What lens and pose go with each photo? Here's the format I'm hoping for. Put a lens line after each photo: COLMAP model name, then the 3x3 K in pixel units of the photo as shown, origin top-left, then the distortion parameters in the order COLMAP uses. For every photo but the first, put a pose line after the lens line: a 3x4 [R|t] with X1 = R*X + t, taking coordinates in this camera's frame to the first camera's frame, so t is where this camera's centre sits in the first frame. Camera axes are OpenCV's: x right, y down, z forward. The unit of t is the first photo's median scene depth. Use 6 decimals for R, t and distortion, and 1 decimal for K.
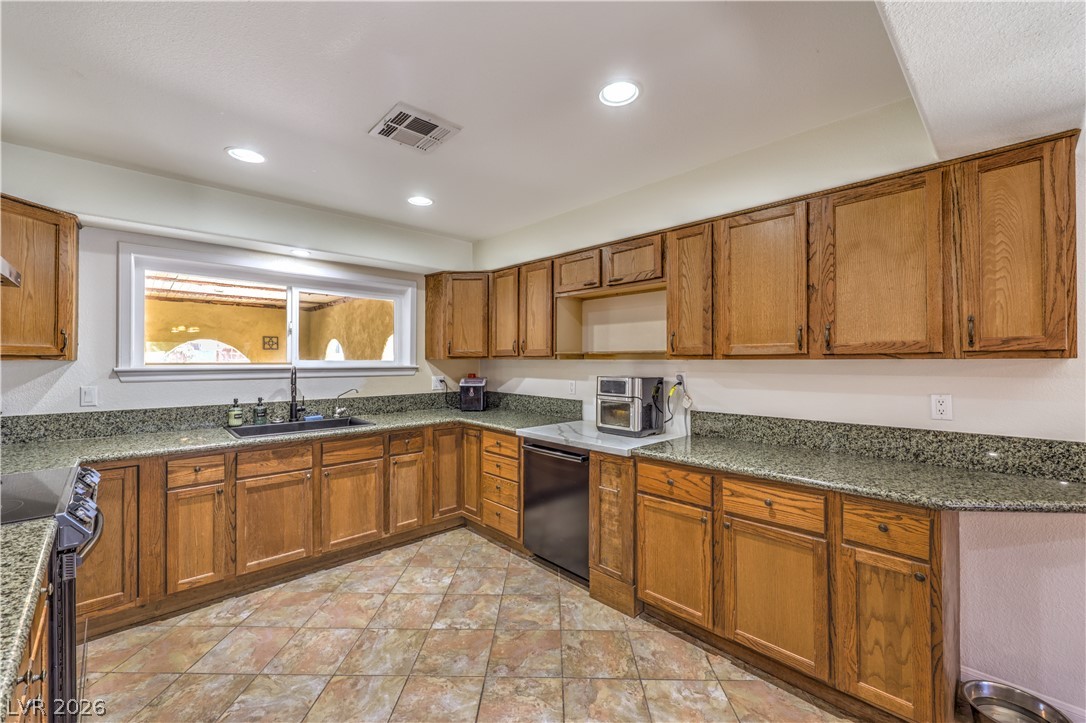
lens RADIAL K [[437.0, 0, 544.7], [0, 437.0, 358.4], [0, 0, 1]] dist [-0.001744, 0.000003]
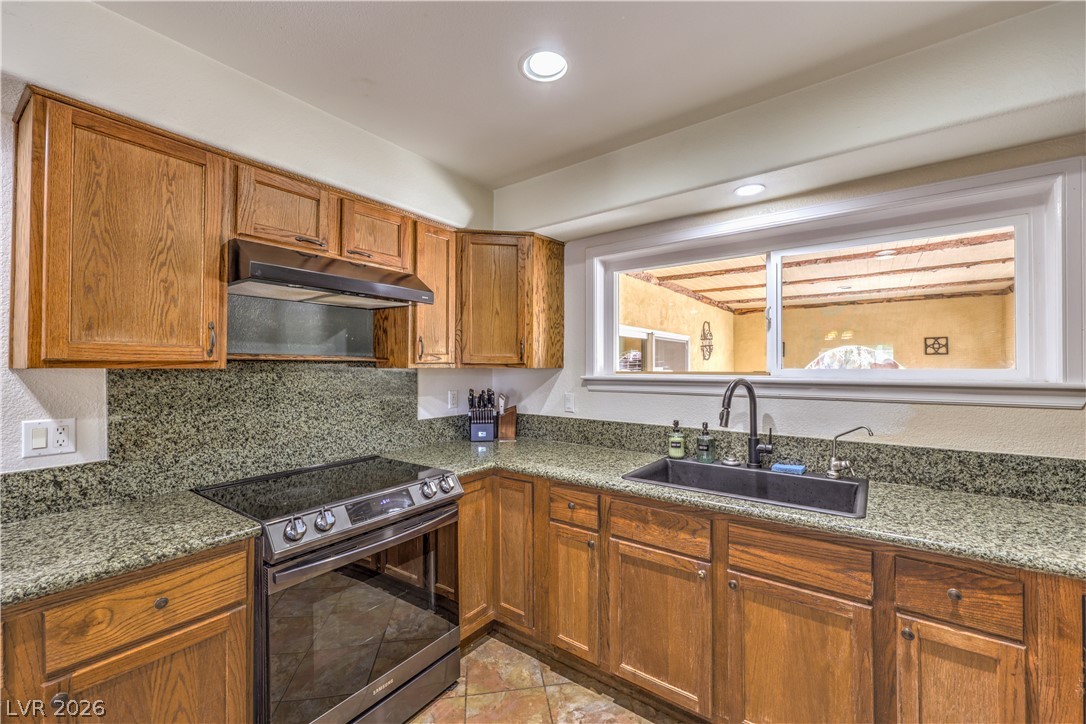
lens RADIAL K [[437.0, 0, 545.8], [0, 437.0, 363.4], [0, 0, 1]] dist [-0.001744, 0.000003]
pose [[0.162799, -0.012550, -0.986579, -0.013684], [0.003001, 0.999921, -0.012225, 0.004369], [0.986655, -0.000970, 0.162824, 0.669524]]
